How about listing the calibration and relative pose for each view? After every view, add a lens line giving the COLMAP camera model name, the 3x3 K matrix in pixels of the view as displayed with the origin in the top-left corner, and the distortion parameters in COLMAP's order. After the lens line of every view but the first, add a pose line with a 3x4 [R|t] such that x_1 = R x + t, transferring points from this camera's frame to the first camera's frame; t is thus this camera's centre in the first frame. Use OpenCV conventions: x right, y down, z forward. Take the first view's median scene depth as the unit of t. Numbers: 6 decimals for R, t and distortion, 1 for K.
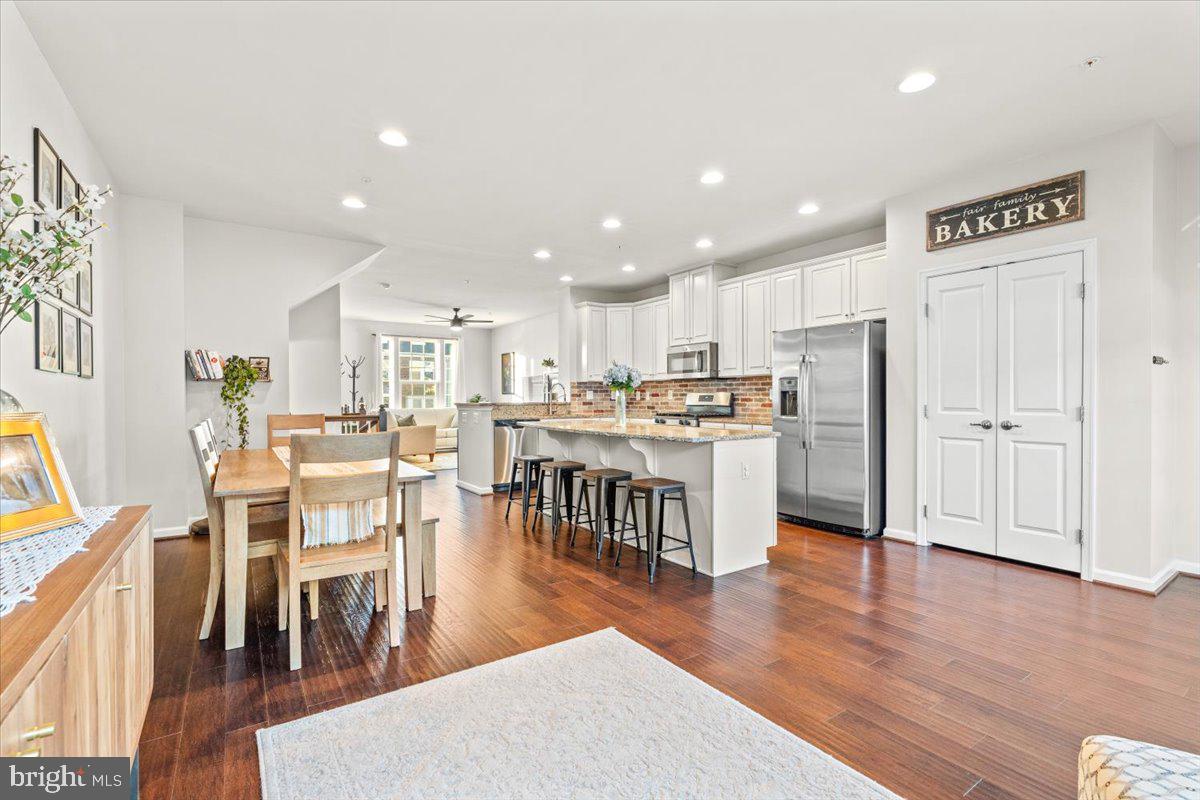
lens RADIAL K [[544.1, 0, 598.0], [0, 544.1, 400.8], [0, 0, 1]] dist [-0.002168, -0.000108]
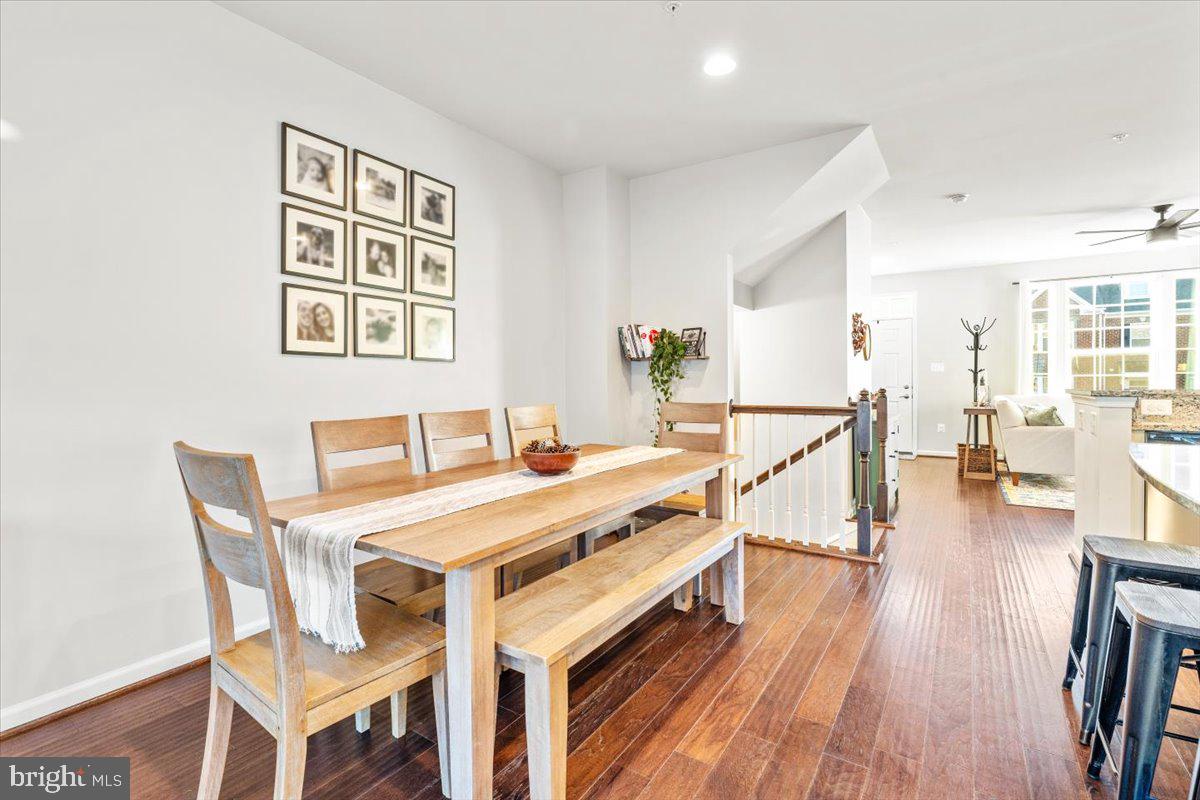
lens RADIAL K [[561.1, 0, 562.3], [0, 561.1, 385.5], [0, 0, 1]] dist [-0.002686, -0.000191]
pose [[0.345622, 0.008590, -0.938334, 0.065427], [-0.003410, 0.999963, 0.007898, -0.001835], [0.938367, 0.000470, 0.345639, 0.426730]]
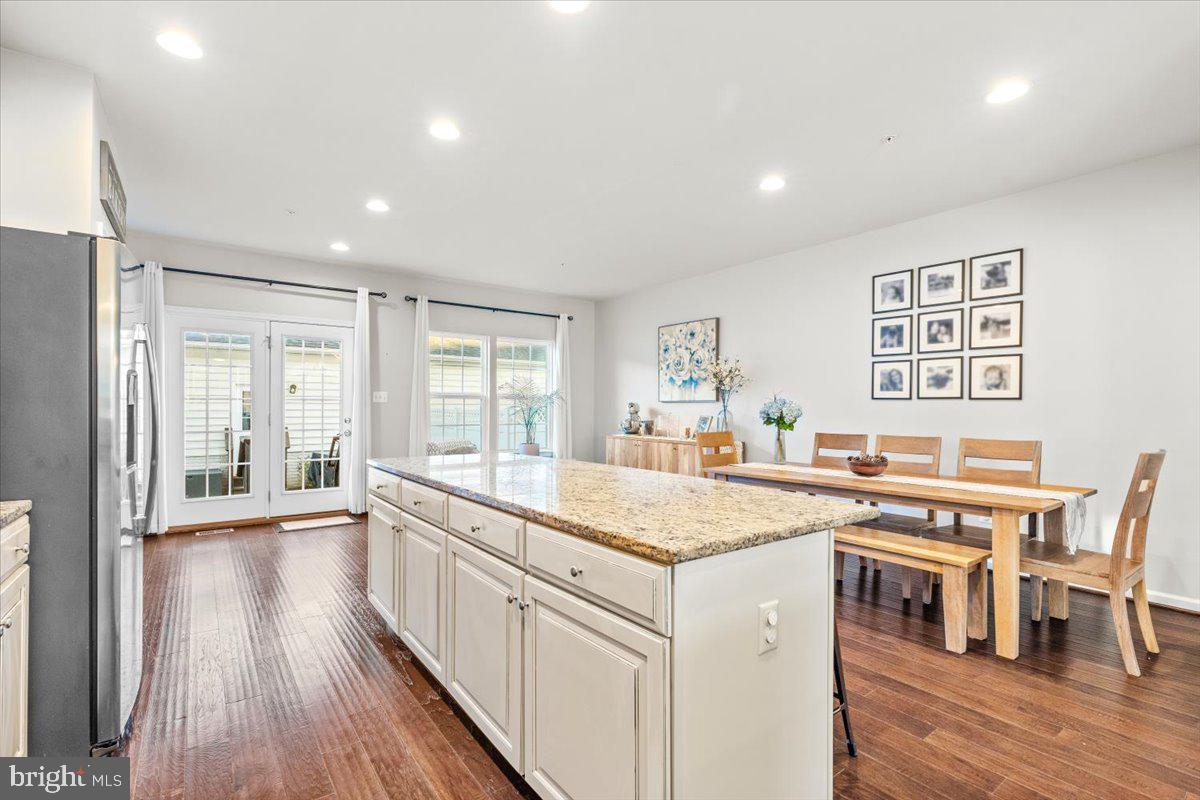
lens RADIAL K [[544.1, 0, 598.0], [0, 544.1, 400.8], [0, 0, 1]] dist [-0.002168, -0.000108]
pose [[-0.999047, 0.000917, -0.043634, 0.019706], [0.000813, 0.999997, 0.002407, -0.020957], [0.043636, 0.002369, -0.999045, 1.094051]]
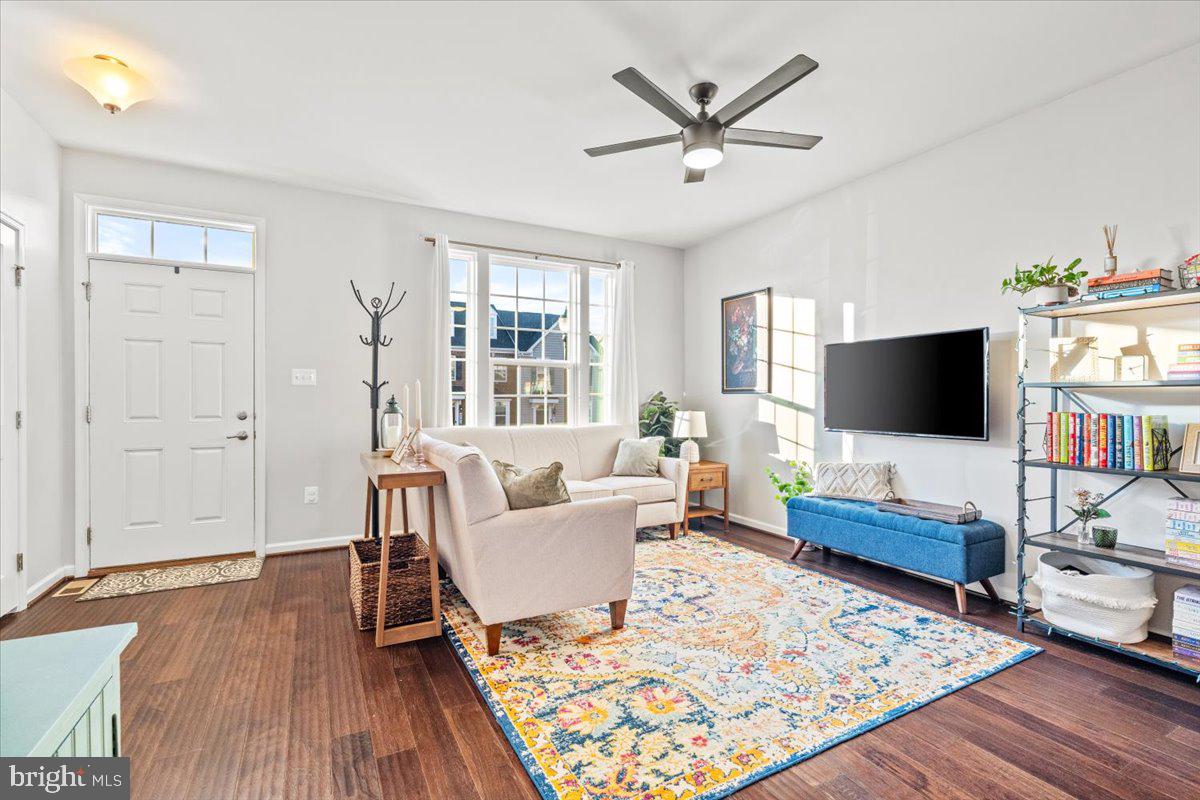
lens RADIAL K [[544.1, 0, 598.0], [0, 544.1, 400.8], [0, 0, 1]] dist [-0.002168, -0.000108]
pose [[0.994004, 0.005325, -0.109217, -0.430186], [-0.005827, 0.999974, -0.004277, -0.007197], [0.109191, 0.004888, 0.994009, 1.080787]]
